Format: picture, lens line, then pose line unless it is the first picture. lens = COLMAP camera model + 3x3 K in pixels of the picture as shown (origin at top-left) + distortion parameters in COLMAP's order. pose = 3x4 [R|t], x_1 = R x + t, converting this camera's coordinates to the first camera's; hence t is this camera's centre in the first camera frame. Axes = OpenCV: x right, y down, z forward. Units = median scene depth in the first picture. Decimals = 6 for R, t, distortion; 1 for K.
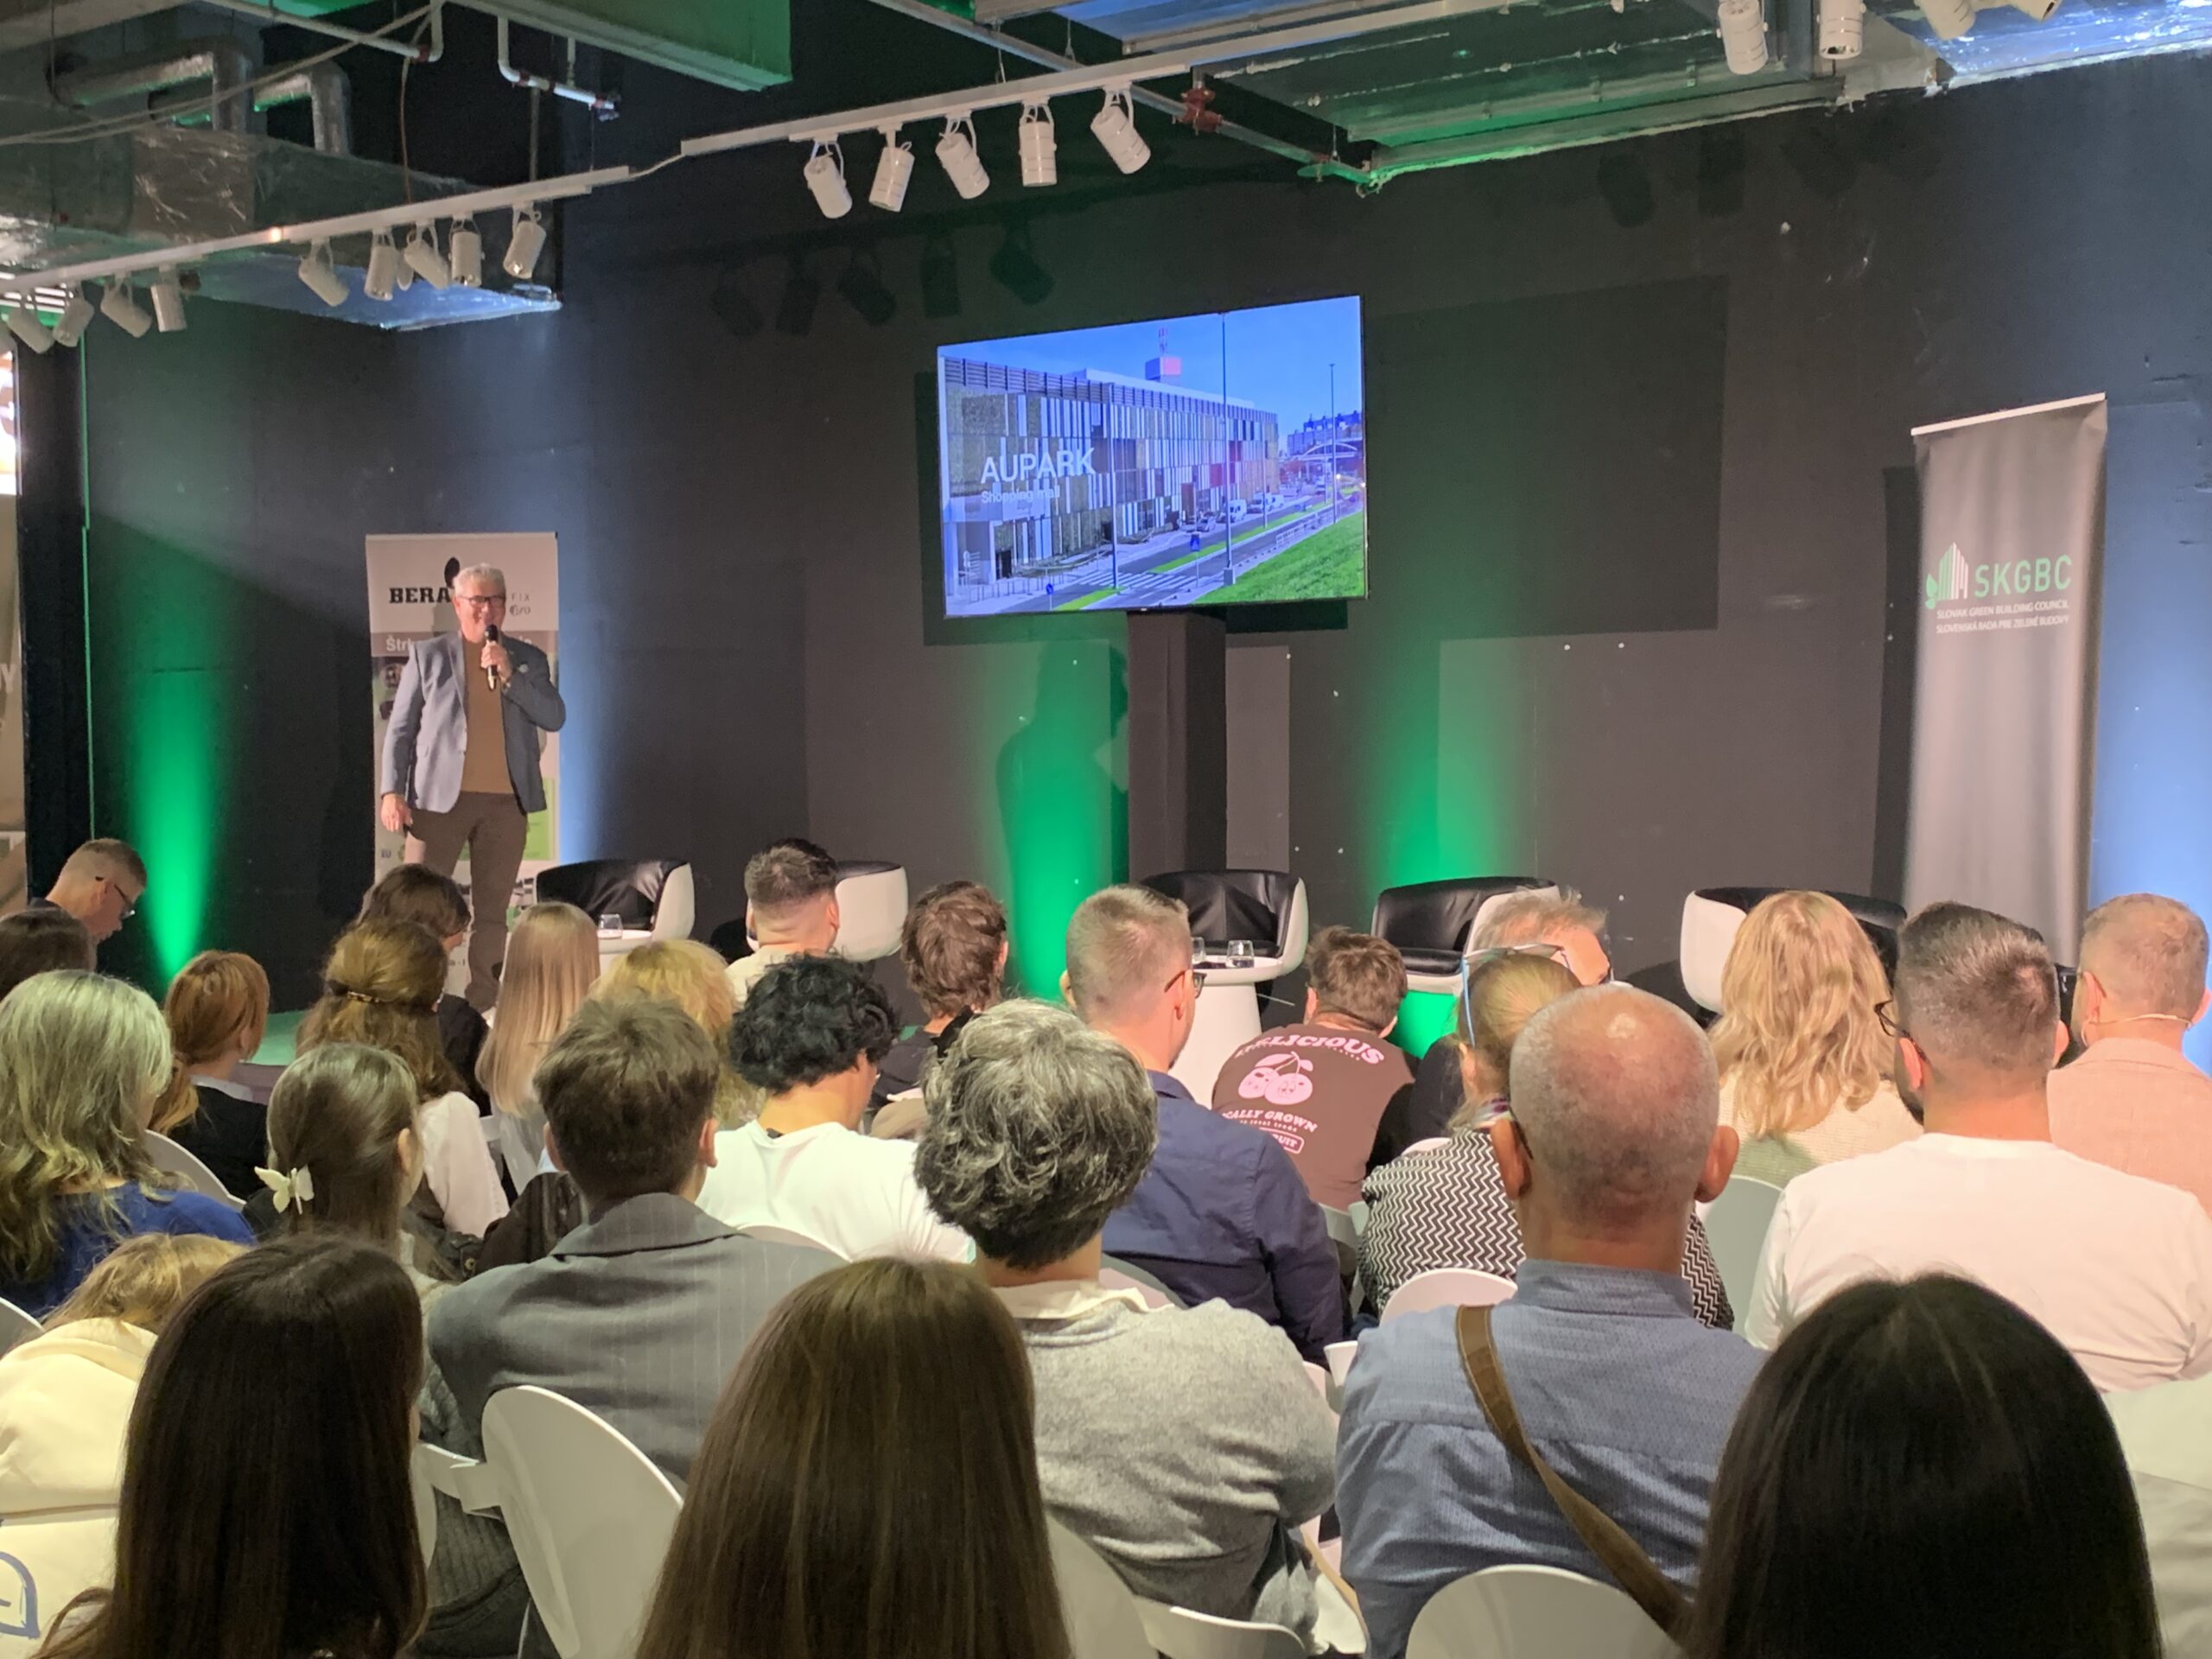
lens RADIAL K [[2623.6, 0, 1127.2], [0, 2623.6, 754.7], [0, 0, 1]] dist [0.053977, 0.000000]
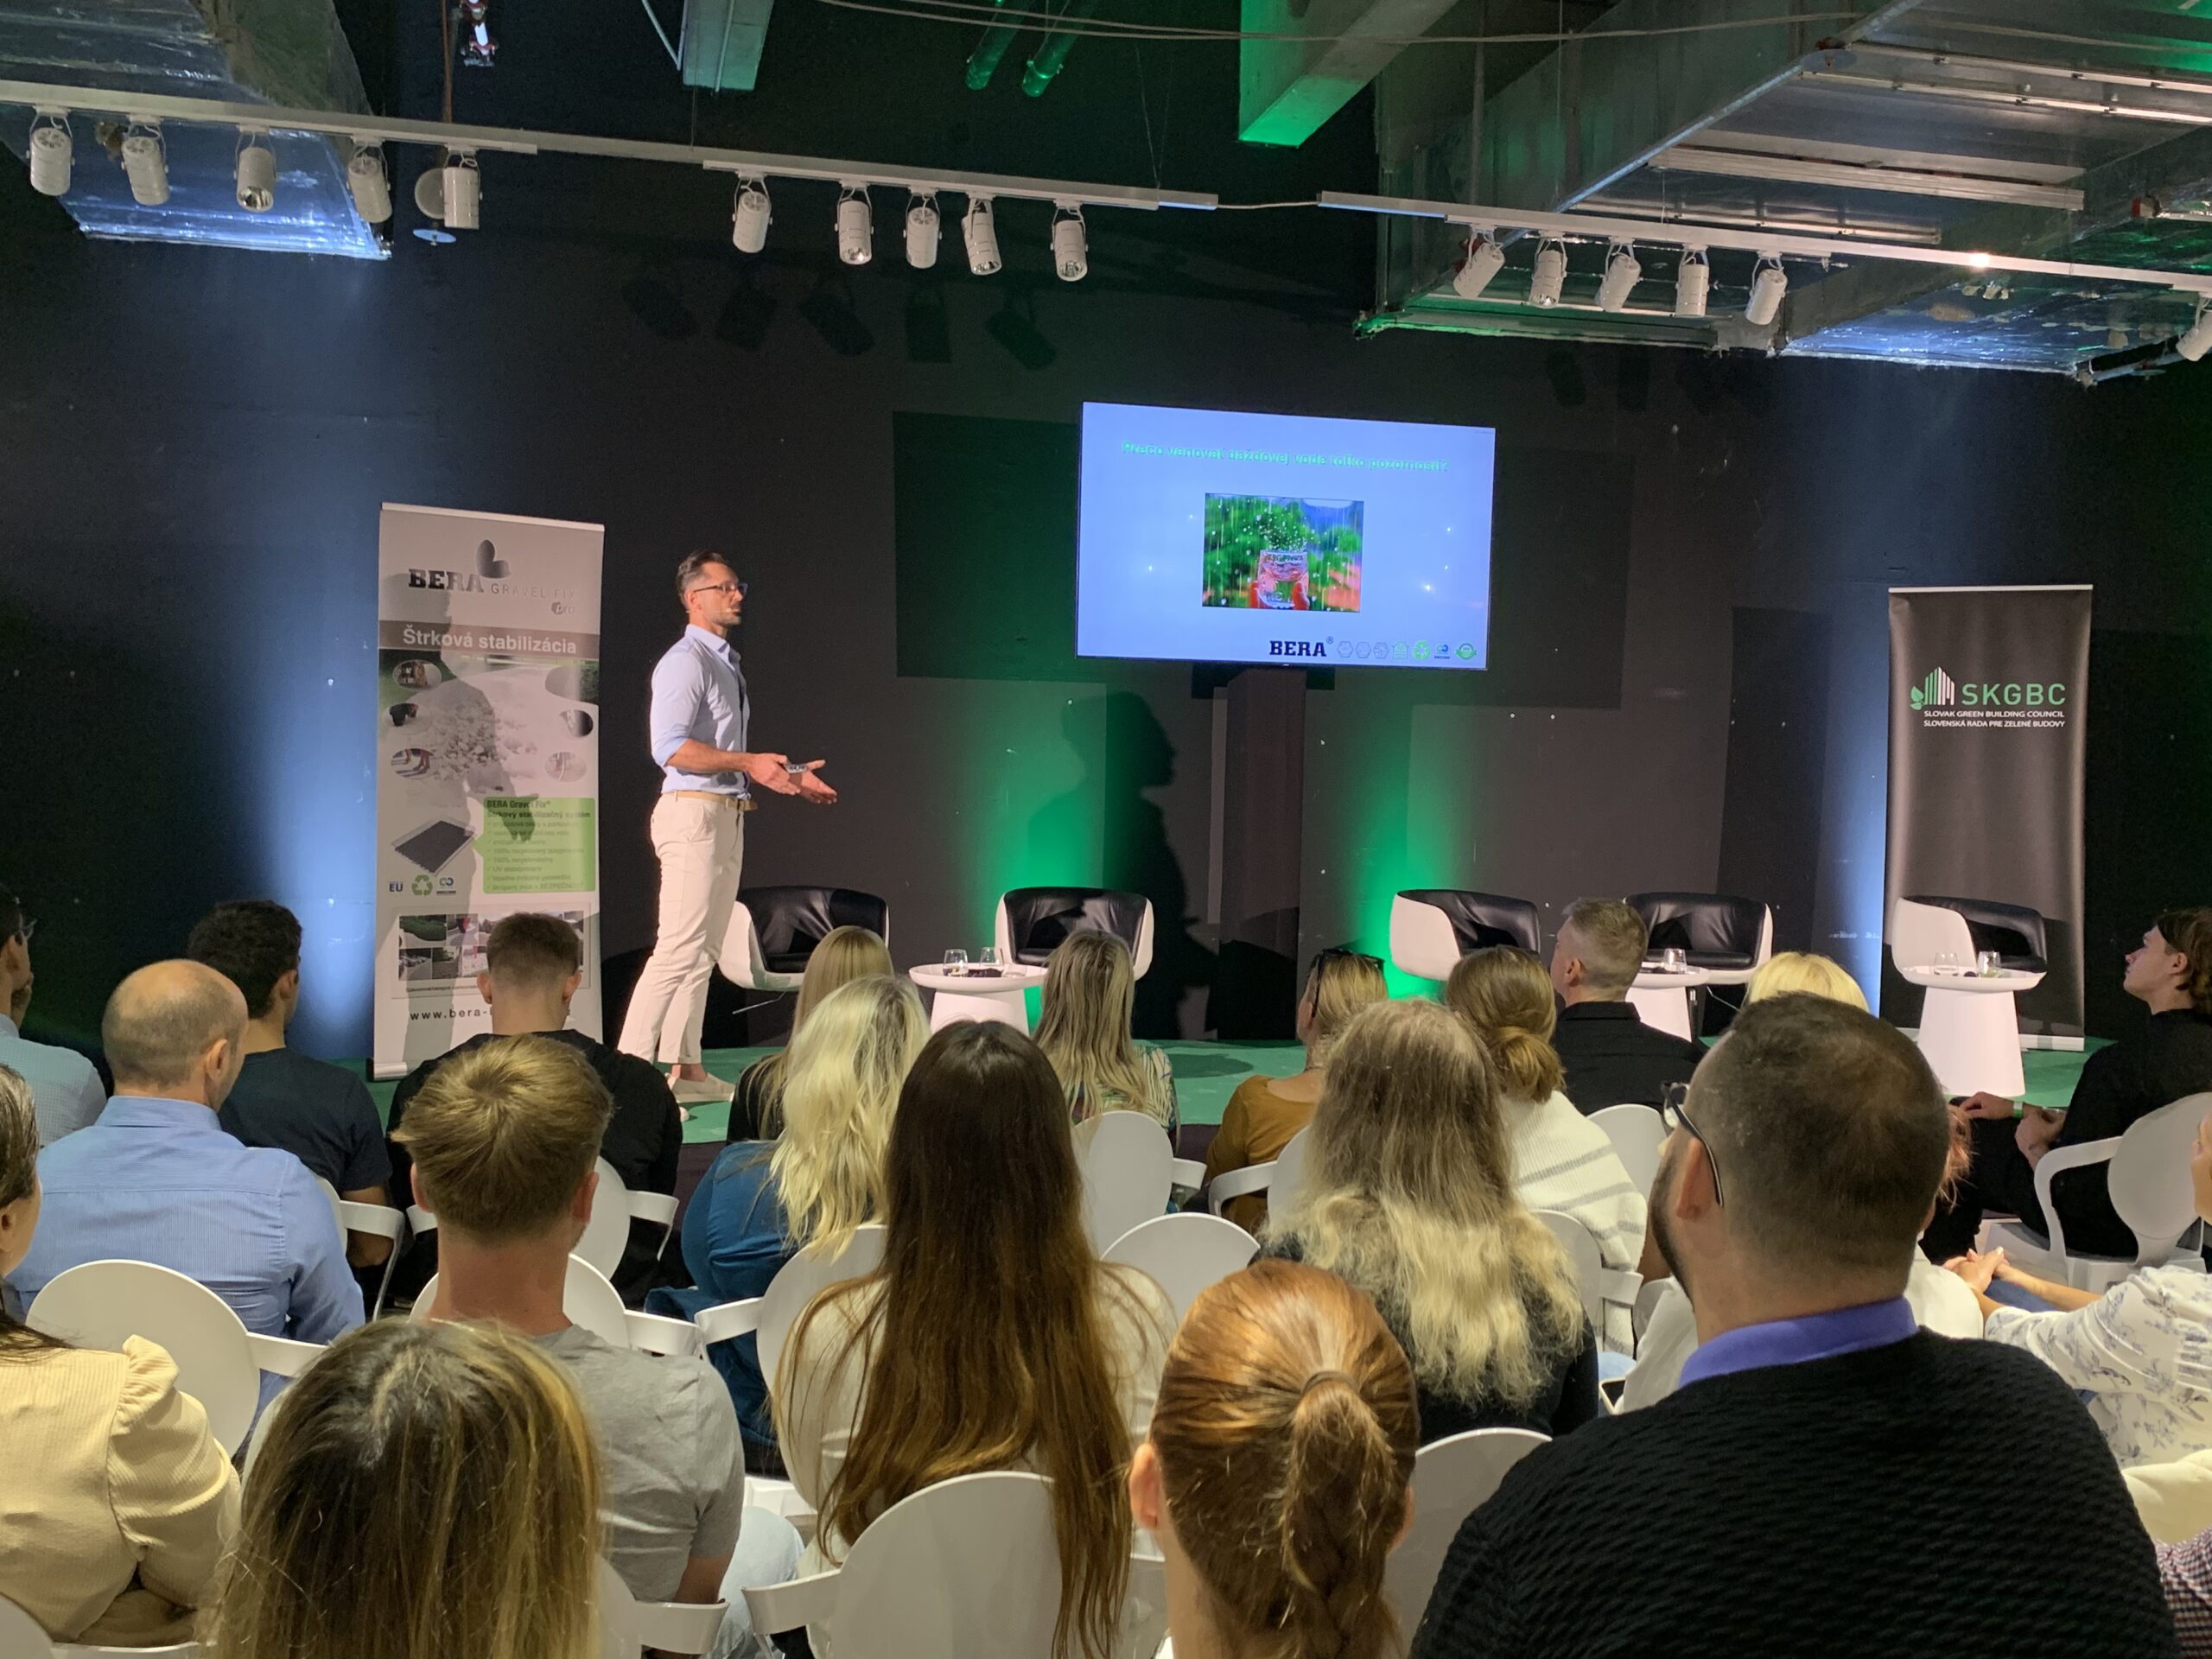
lens RADIAL K [[2021.7, 0, 1132.5], [0, 2021.7, 778.4], [0, 0, 1]] dist [0.035556, 0.000000]
pose [[0.664707, 0.022651, 0.746761, -0.759247], [-0.024106, 0.999670, -0.008865, 0.004613], [-0.746716, -0.012109, 0.665033, 0.496111]]
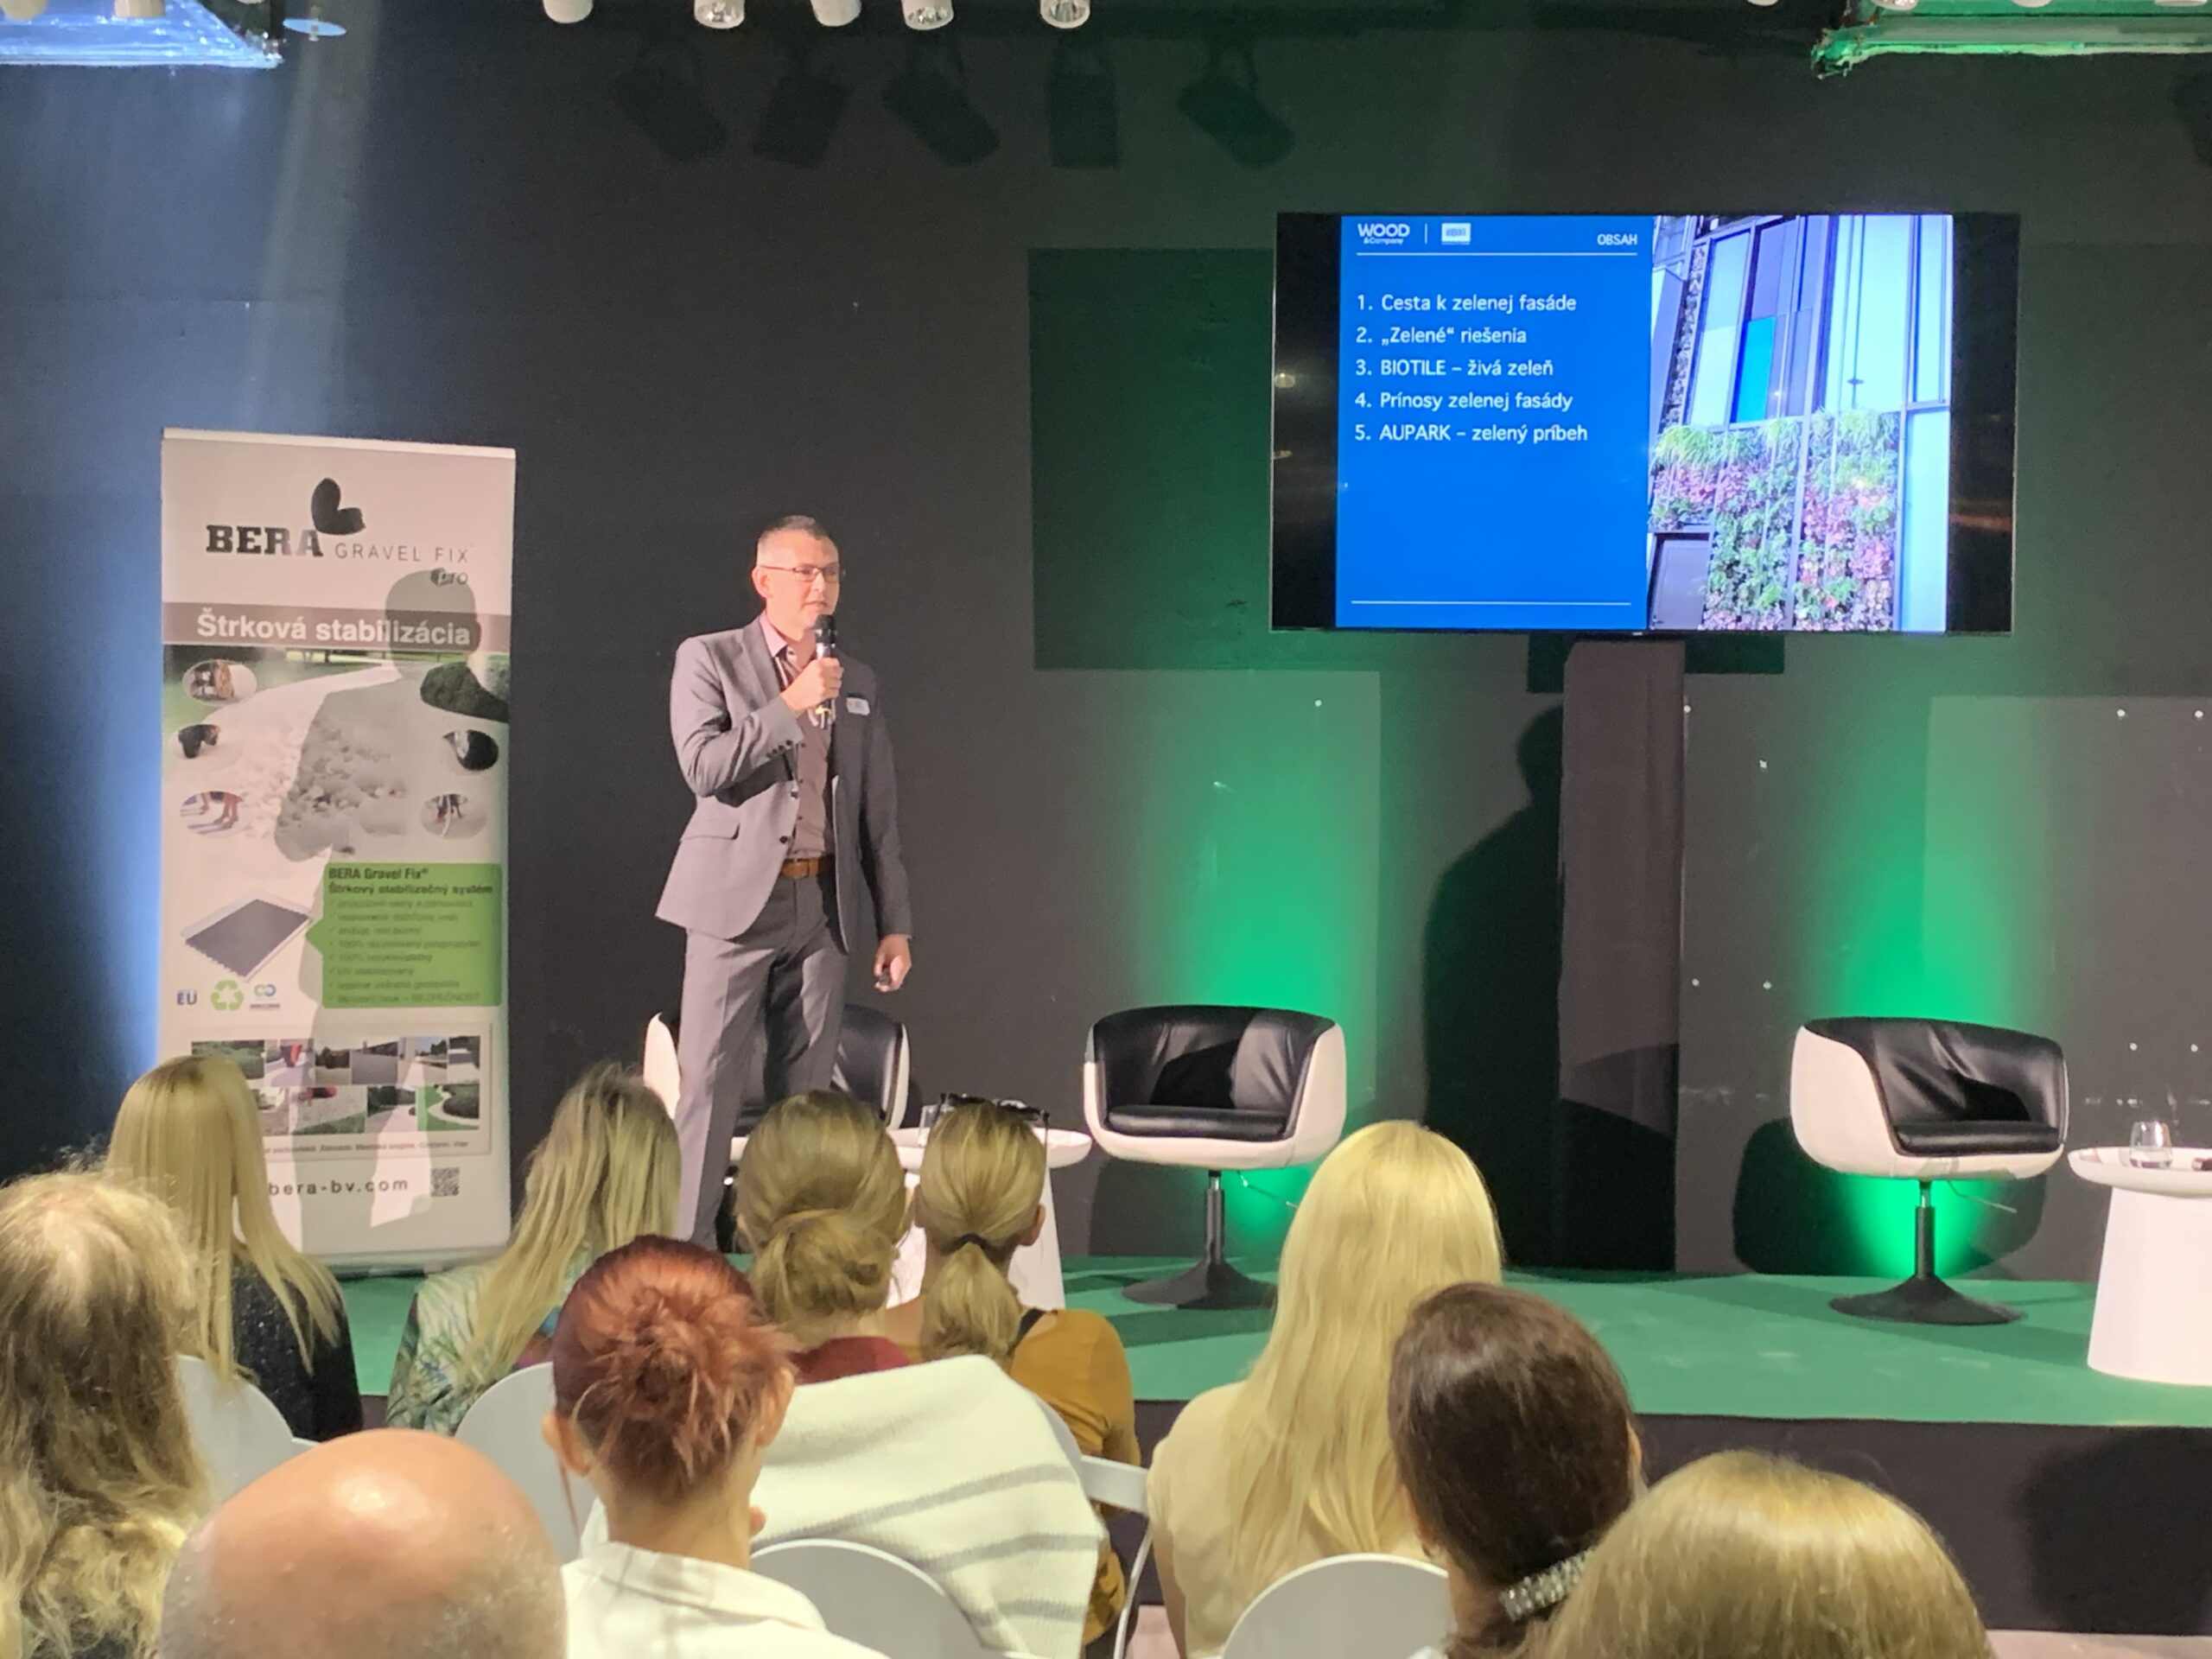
lens RADIAL K [[3303.2, 0, 1156.1], [0, 3303.2, 743.2], [0, 0, 1]] dist [0.111621, 0.000000]
pose [[0.848351, 0.032175, 0.528456, -0.603609], [-0.019102, 0.999362, -0.030182, 0.001615], [-0.529090, 0.015511, 0.848424, 0.358078]]
